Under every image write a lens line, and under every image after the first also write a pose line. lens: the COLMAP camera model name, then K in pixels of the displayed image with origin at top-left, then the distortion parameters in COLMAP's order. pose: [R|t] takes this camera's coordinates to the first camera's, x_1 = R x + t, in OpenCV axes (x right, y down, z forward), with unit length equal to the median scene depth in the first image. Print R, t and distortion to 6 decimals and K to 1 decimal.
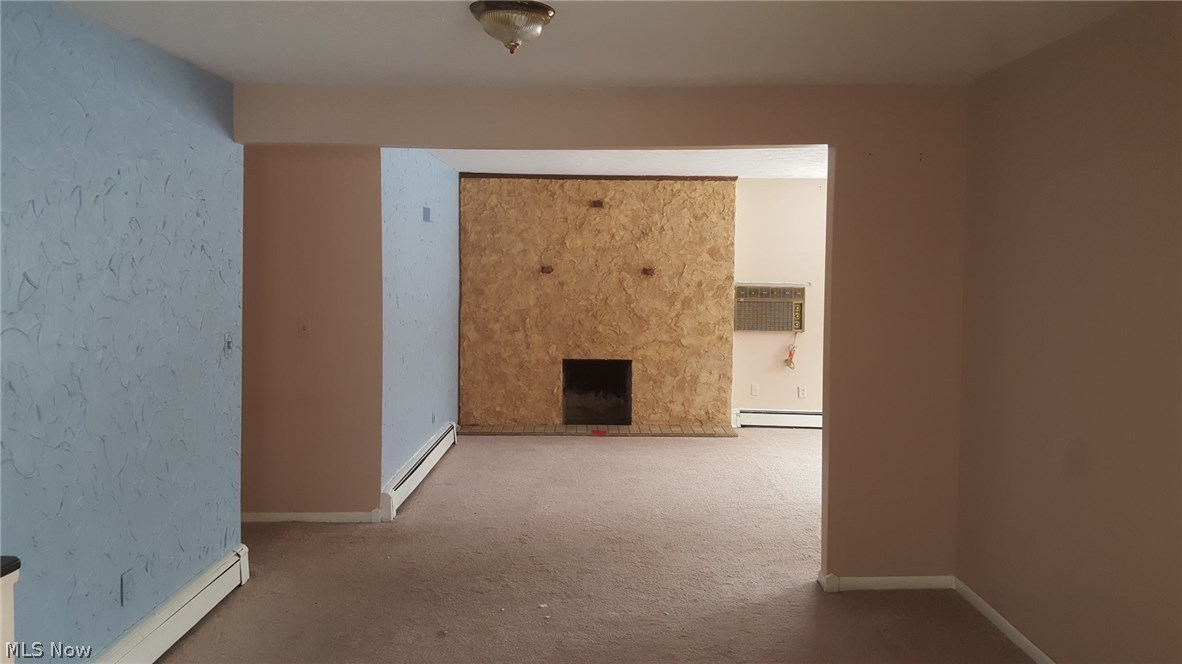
lens RADIAL K [[903.9, 0, 592.0], [0, 903.9, 309.7], [0, 0, 1]] dist [0.253676, -0.328073]
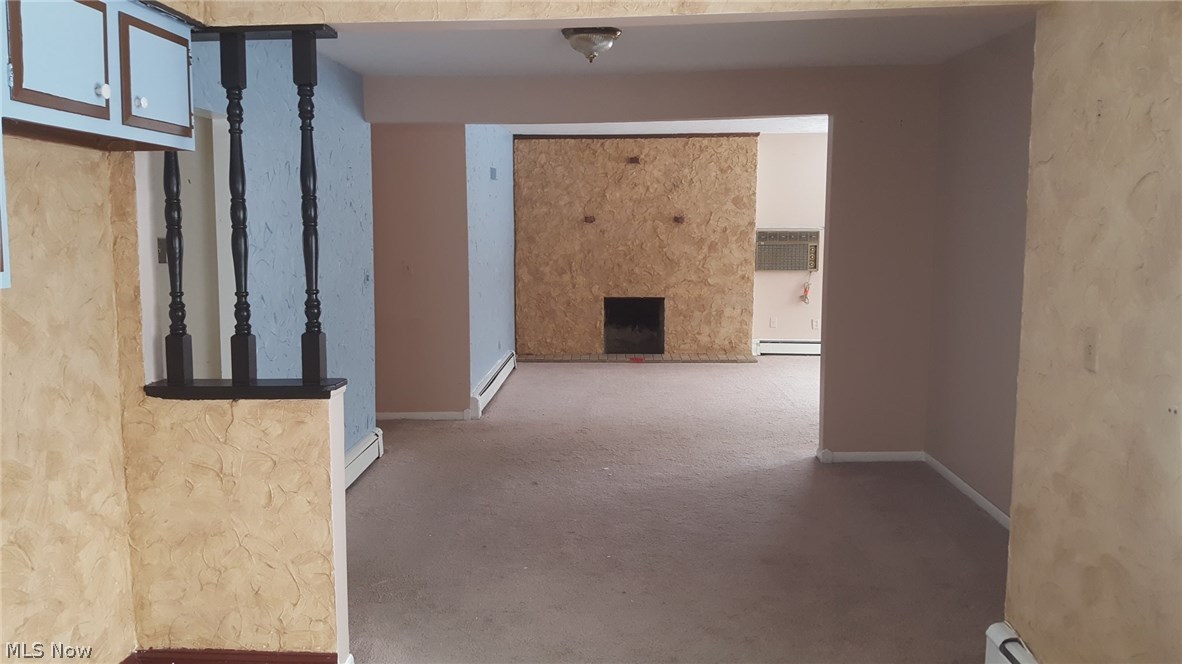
lens RADIAL K [[906.4, 0, 573.1], [0, 906.4, 319.2], [0, 0, 1]] dist [0.273150, -0.334965]
pose [[0.998900, -0.007654, -0.046268, -0.018590], [0.010592, 0.997920, 0.063584, 0.008461], [0.045685, -0.064005, 0.996903, -0.157259]]
